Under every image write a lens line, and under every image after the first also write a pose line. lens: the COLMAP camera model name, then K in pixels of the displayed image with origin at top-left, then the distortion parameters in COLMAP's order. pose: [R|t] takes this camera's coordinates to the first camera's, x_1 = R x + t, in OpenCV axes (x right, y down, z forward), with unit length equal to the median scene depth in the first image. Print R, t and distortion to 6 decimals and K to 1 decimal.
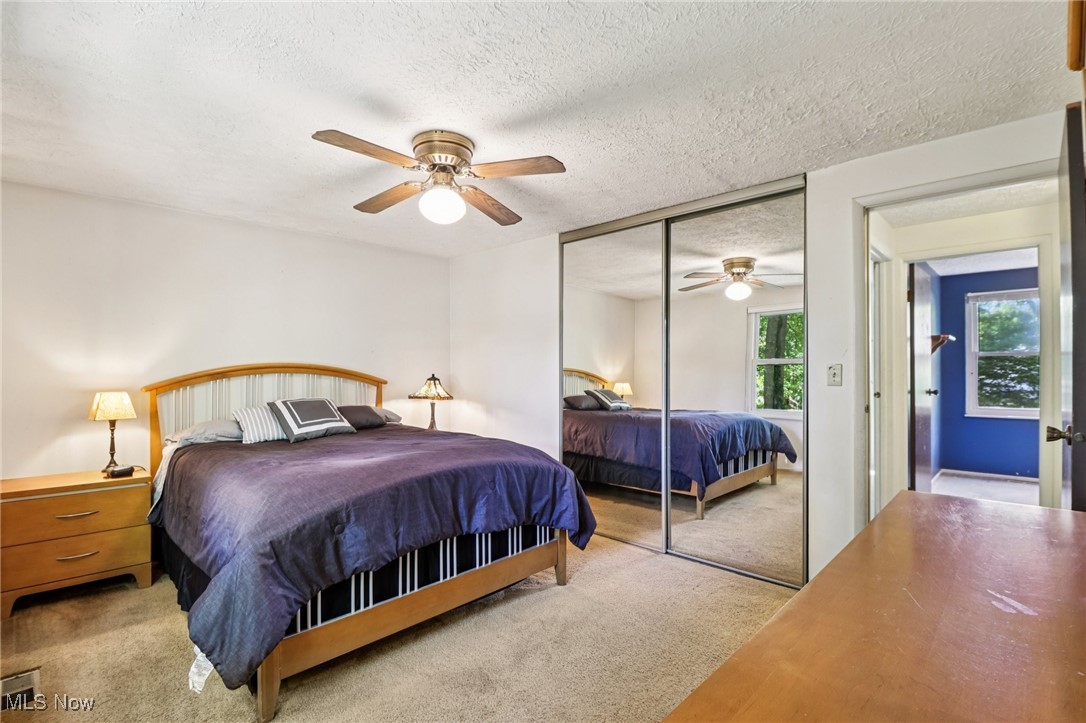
lens RADIAL K [[512.1, 0, 550.9], [0, 512.1, 366.6], [0, 0, 1]] dist [-0.015049, -0.006531]
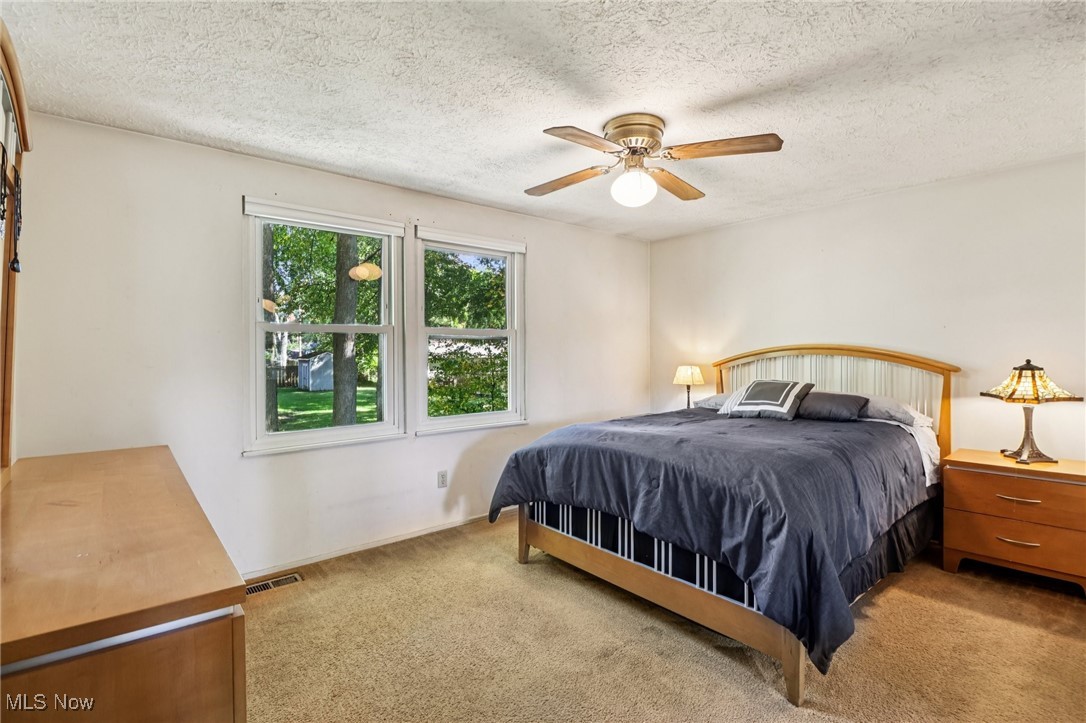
lens RADIAL K [[523.2, 0, 544.1], [0, 523.2, 349.1], [0, 0, 1]] dist [-0.000896, -0.000696]
pose [[-0.133862, -0.000105, -0.991000, 0.689613], [0.002962, 0.999995, -0.000506, 0.000832], [0.990996, -0.003003, -0.133861, 0.795194]]
